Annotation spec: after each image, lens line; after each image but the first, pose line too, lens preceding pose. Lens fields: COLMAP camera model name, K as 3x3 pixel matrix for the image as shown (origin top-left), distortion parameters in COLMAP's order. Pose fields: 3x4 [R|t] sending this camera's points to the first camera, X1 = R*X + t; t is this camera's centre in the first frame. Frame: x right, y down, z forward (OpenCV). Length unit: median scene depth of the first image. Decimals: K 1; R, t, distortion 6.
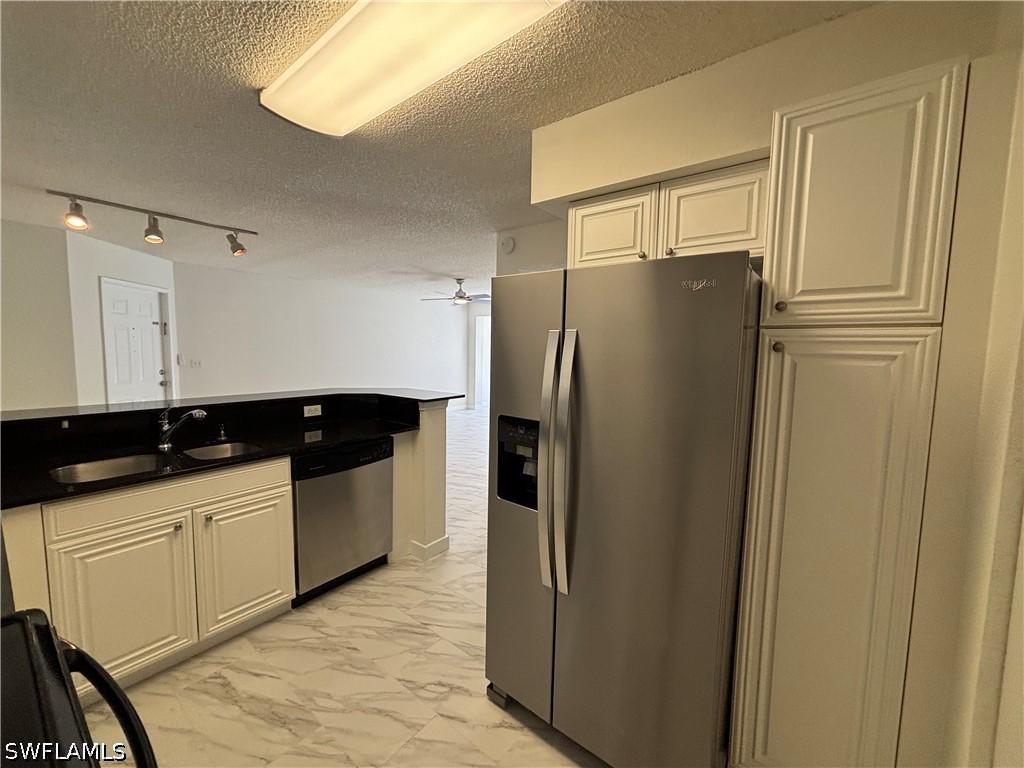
lens RADIAL K [[410.8, 0, 513.3], [0, 410.8, 381.3], [0, 0, 1]] dist [-0.000609, 0.000486]
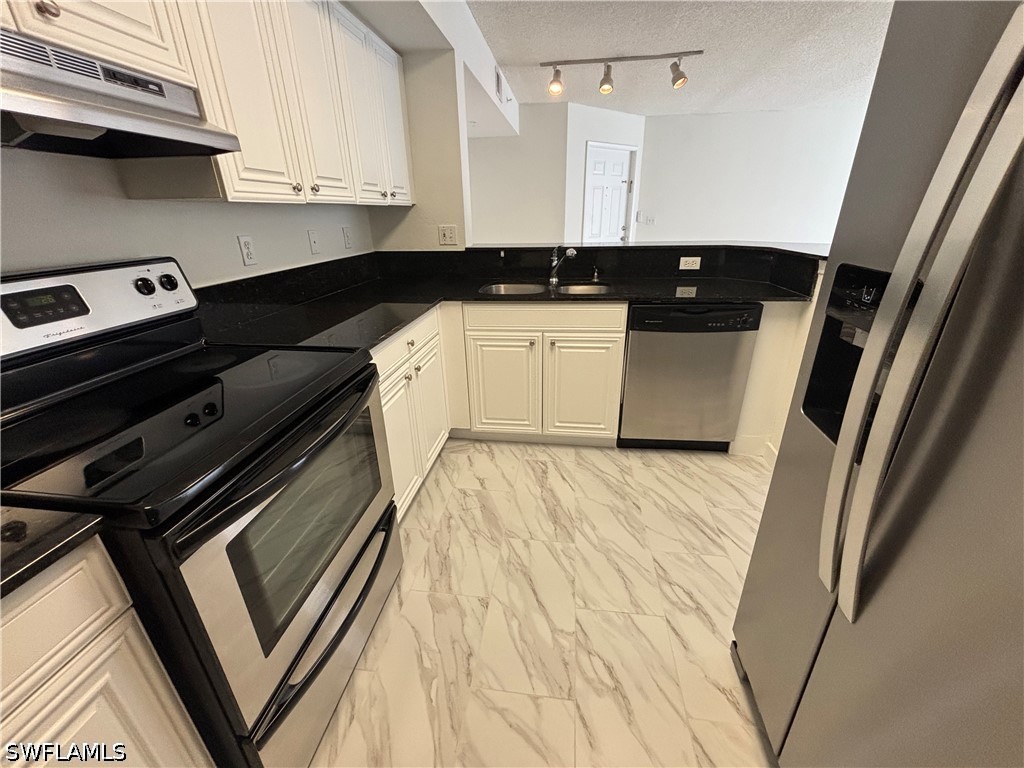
lens RADIAL K [[410.8, 0, 513.3], [0, 410.8, 381.3], [0, 0, 1]] dist [-0.000609, 0.000486]
pose [[0.494808, 0.303595, -0.814245, 0.177026], [-0.041784, 0.944216, 0.326664, 0.054455], [0.867997, -0.127614, 0.479891, 0.301258]]
